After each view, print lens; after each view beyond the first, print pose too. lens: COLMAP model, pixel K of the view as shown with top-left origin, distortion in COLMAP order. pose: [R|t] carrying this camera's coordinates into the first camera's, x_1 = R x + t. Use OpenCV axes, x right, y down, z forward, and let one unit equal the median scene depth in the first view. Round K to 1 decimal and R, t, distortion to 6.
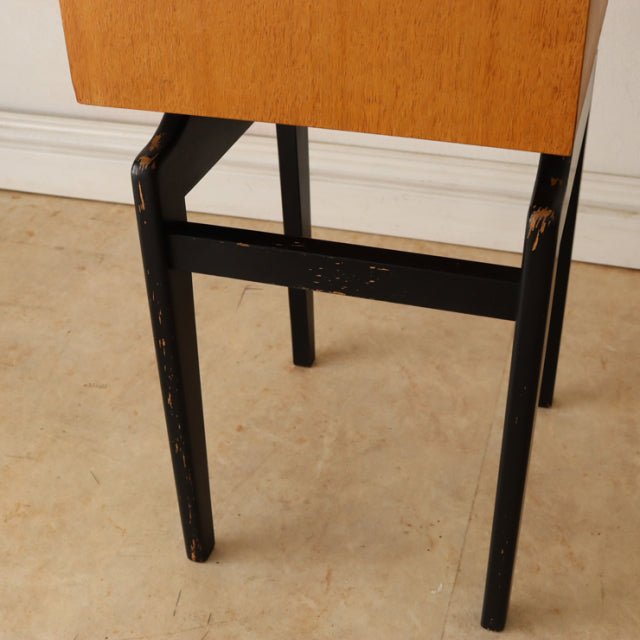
lens RADIAL K [[1008.0, 0, 320.0], [0, 1008.0, 320.0], [0, 0, 1]] dist [-0.033307, -0.097773]
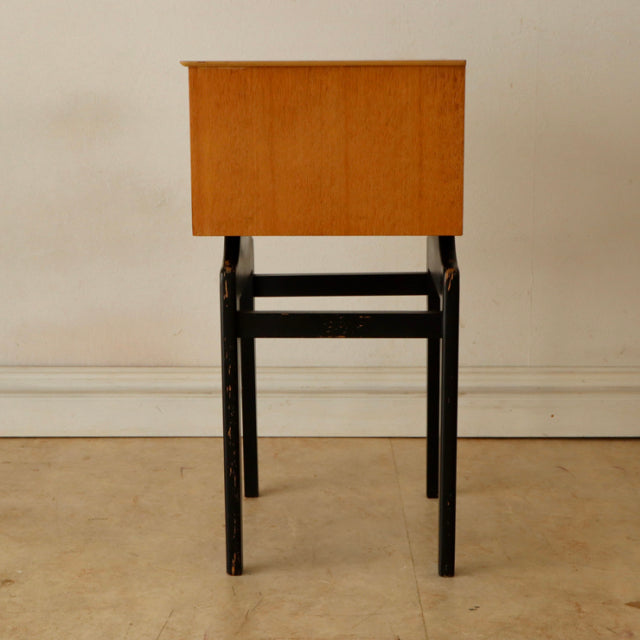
lens RADIAL K [[1428.0, 0, 320.0], [0, 1428.0, 320.0], [0, 0, 1]] dist [0.068971, 0.137071]
pose [[0.958130, -0.036011, 0.284058, -0.586123], [0.146532, 0.913977, -0.378385, 0.715536], [-0.245997, 0.404166, 0.880986, -0.968877]]
